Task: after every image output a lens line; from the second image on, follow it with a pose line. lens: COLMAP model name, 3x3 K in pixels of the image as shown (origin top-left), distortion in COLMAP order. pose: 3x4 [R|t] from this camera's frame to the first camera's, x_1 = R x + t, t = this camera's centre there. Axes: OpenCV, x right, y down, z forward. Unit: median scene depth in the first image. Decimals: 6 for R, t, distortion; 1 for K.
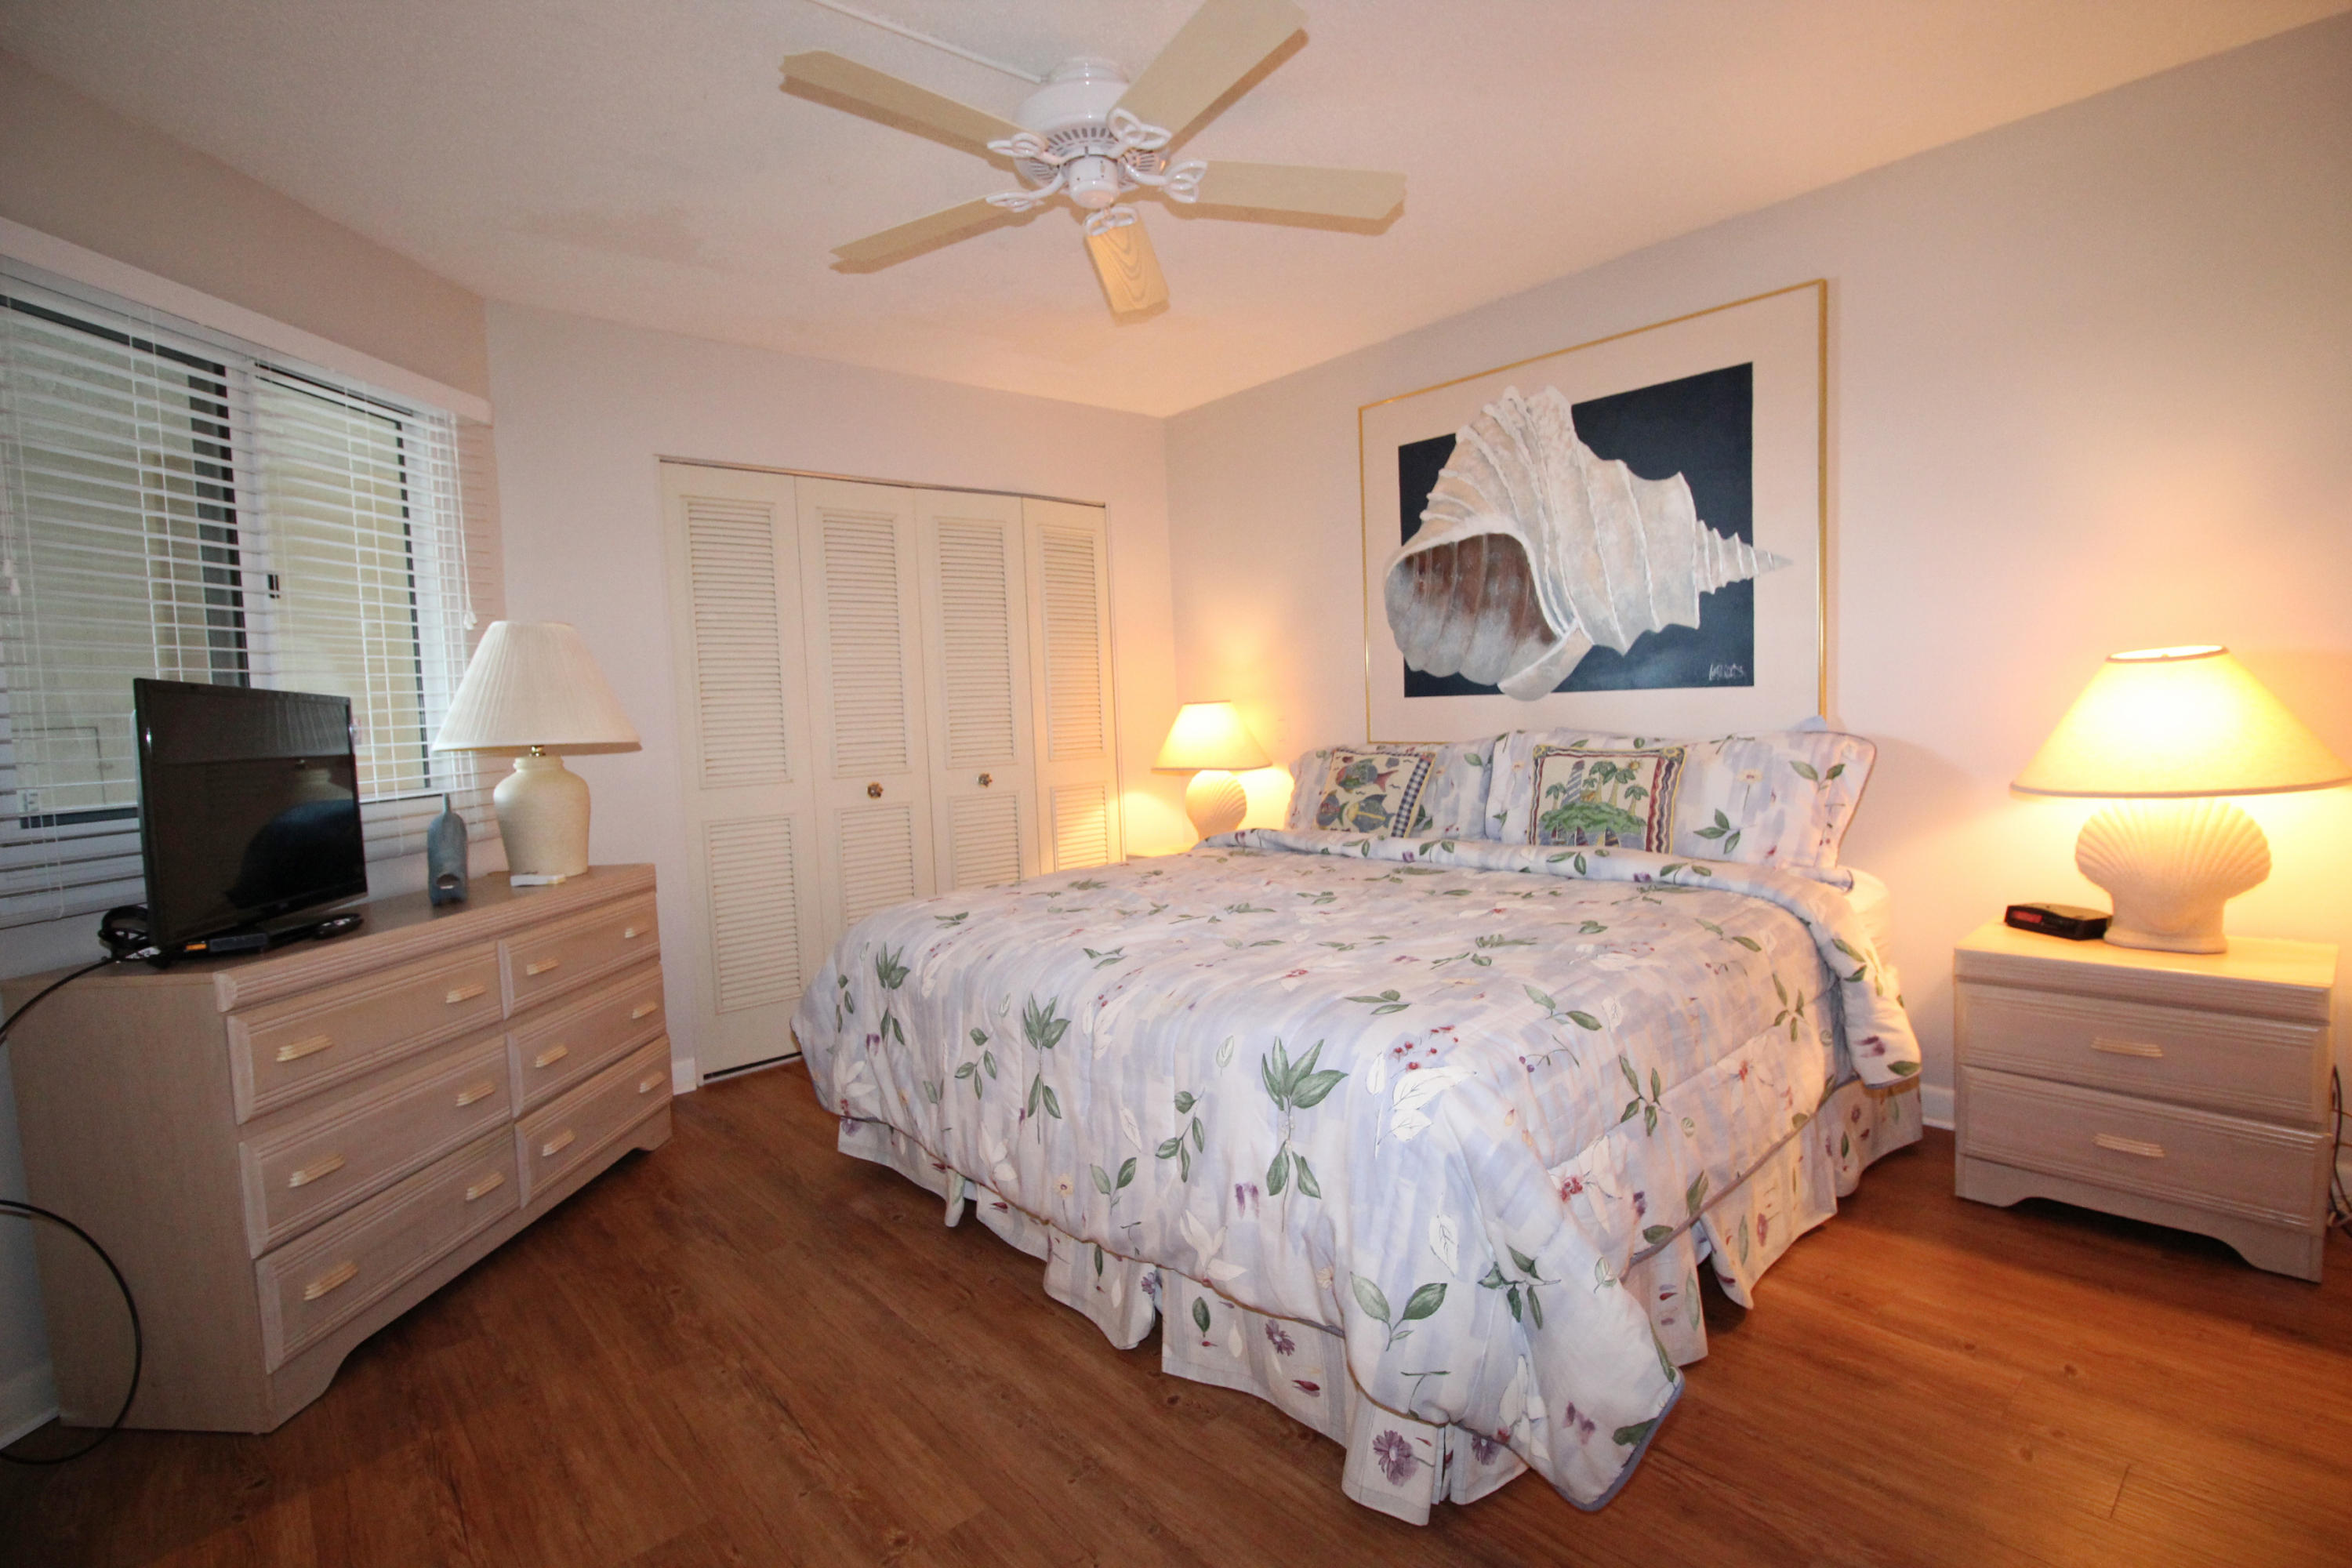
lens RADIAL K [[1102.1, 0, 1176.4], [0, 1102.1, 782.7], [0, 0, 1]] dist [-0.013100, -0.000242]
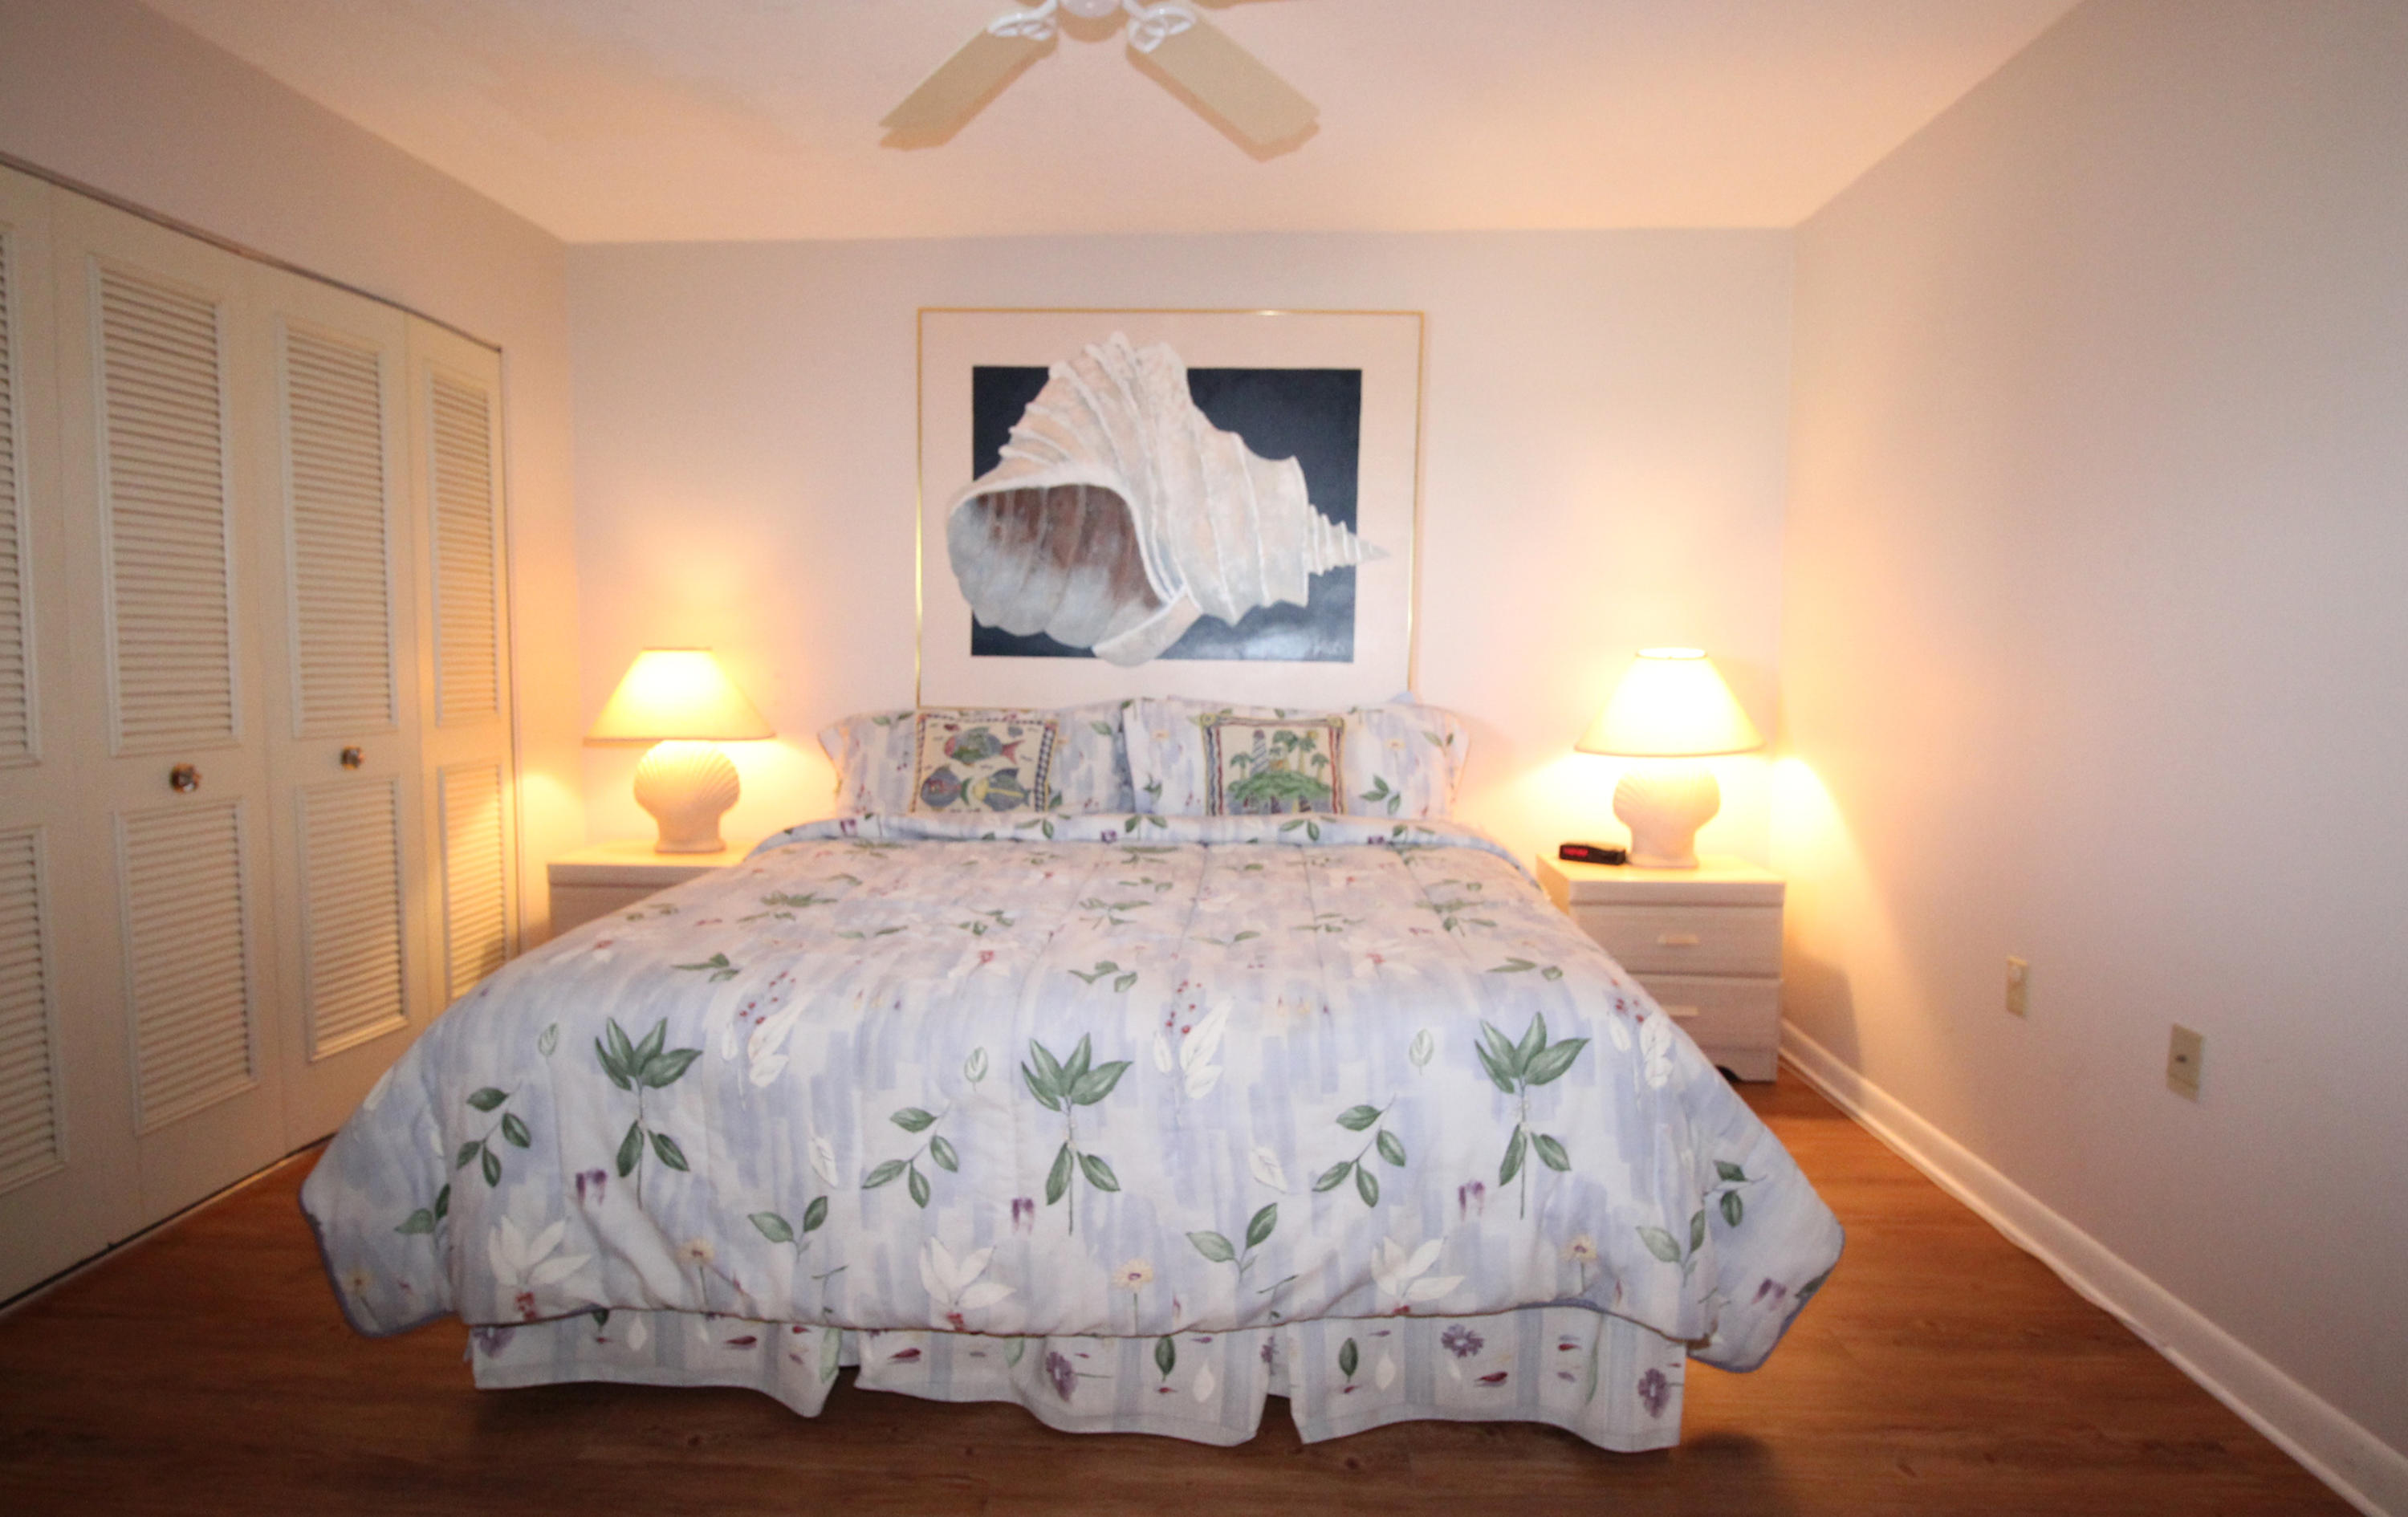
lens RADIAL K [[1241.6, 0, 1204.4], [0, 1241.6, 755.6], [0, 0, 1]] dist [-0.009126, -0.001823]
pose [[0.694370, -0.011024, 0.719533, -0.473242], [0.010874, 0.999929, 0.004825, -0.002428], [-0.719536, 0.004474, 0.694441, 0.242297]]
